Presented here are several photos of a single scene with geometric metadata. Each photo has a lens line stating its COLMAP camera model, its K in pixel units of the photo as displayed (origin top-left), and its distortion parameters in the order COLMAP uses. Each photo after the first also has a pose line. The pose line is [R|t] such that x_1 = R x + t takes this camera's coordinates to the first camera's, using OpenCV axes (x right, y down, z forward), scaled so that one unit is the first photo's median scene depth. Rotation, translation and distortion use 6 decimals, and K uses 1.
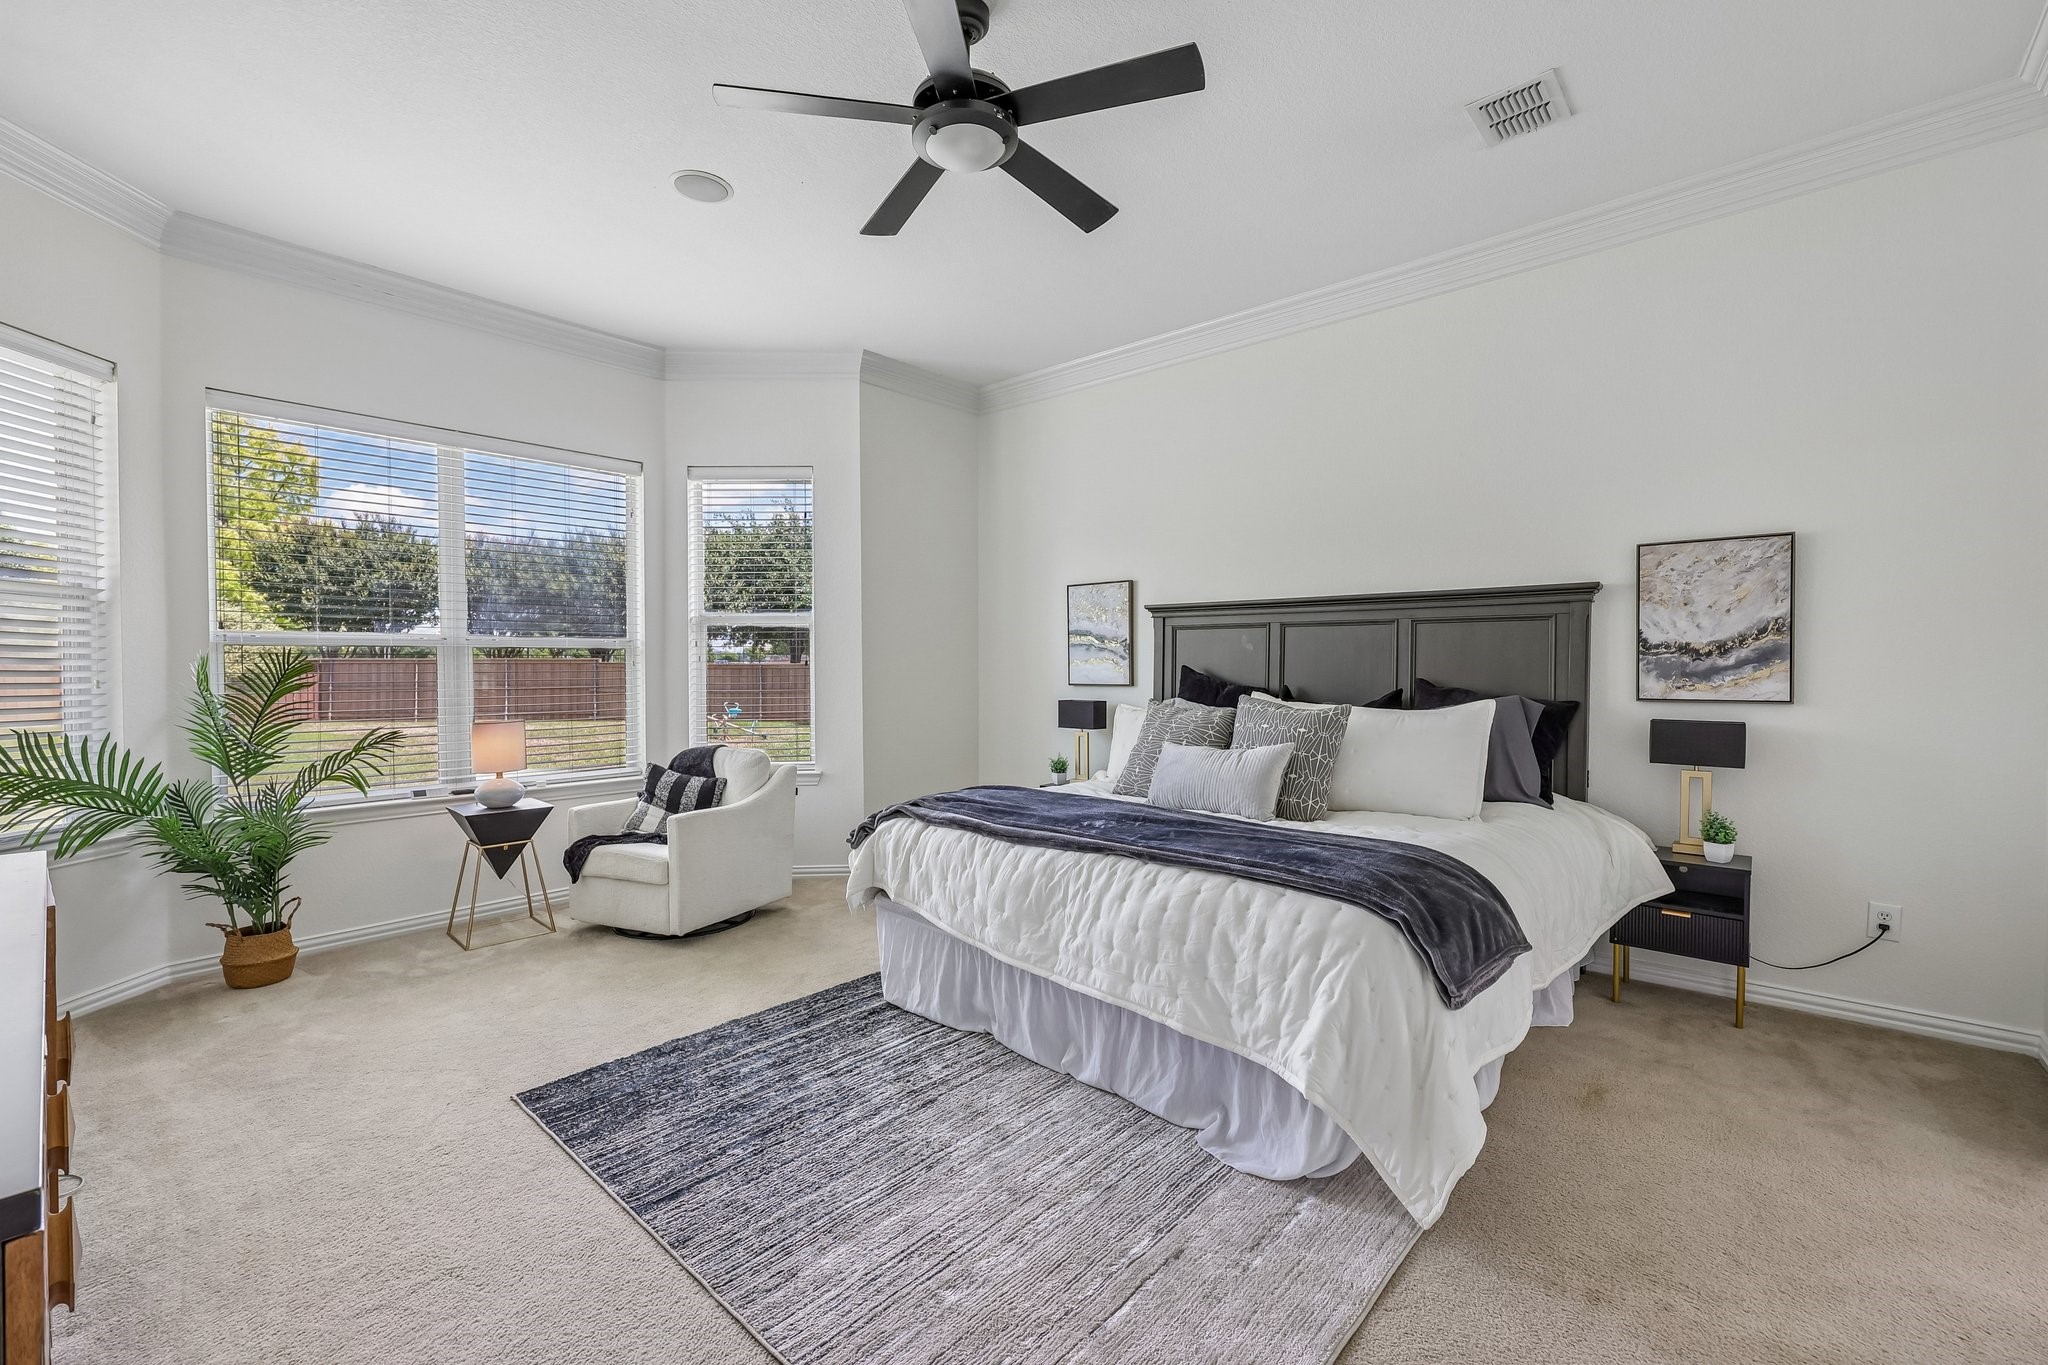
lens RADIAL K [[852.7, 0, 1036.1], [0, 852.7, 672.9], [0, 0, 1]] dist [-0.000061, 0.000508]
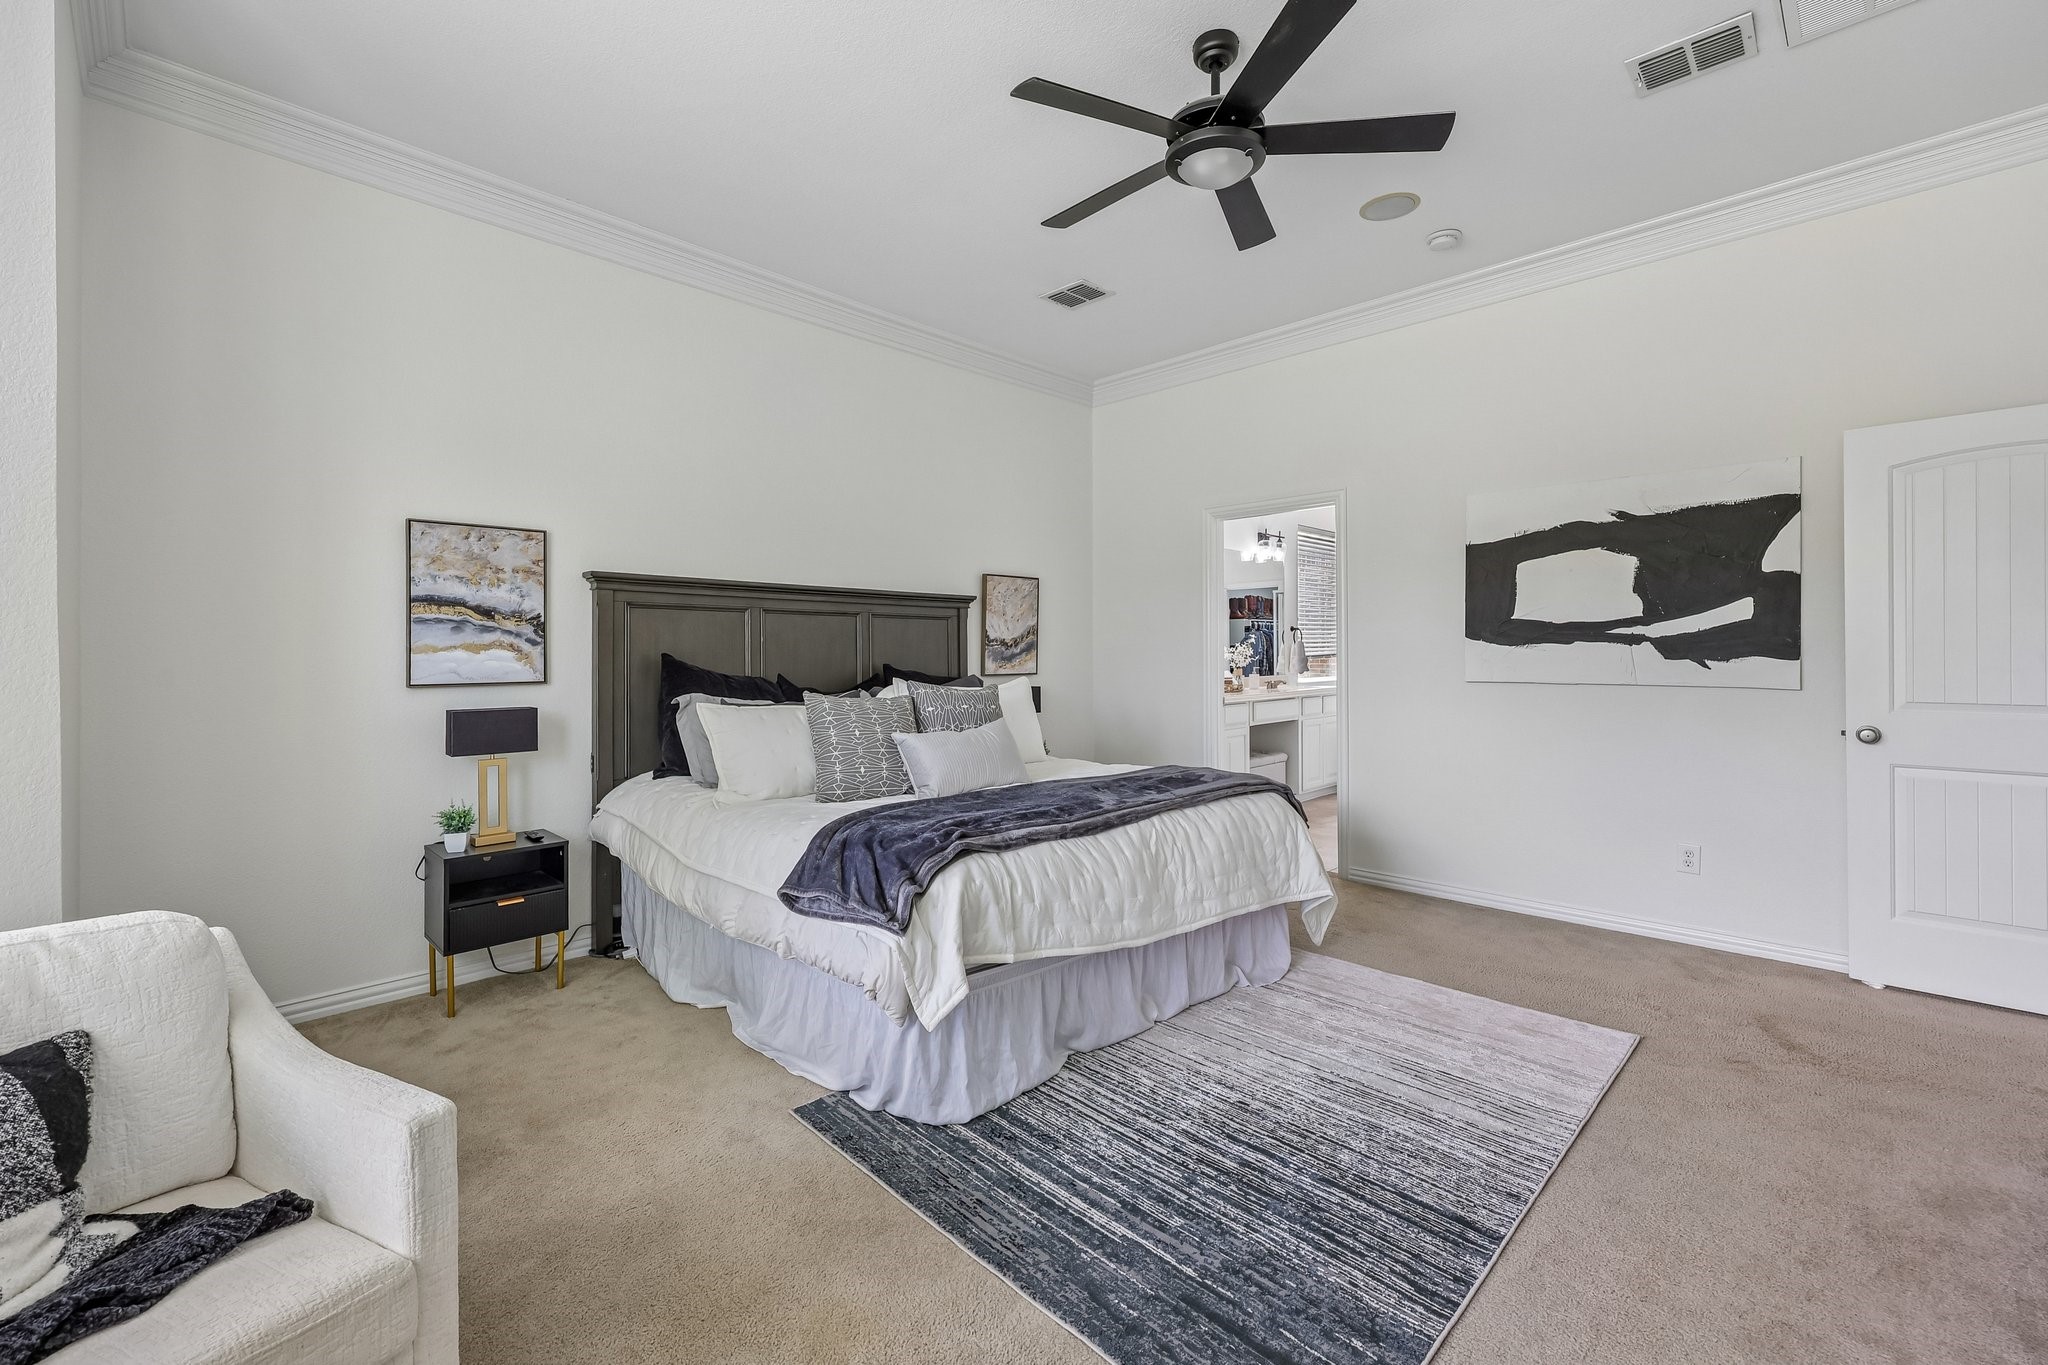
lens RADIAL K [[852.7, 0, 1032.4], [0, 852.7, 664.9], [0, 0, 1]] dist [-0.000061, 0.000508]
pose [[0.058064, -0.011205, 0.998250, -0.828189], [0.015411, 0.999828, 0.010326, -0.002089], [-0.998194, 0.014785, 0.058227, 0.847565]]
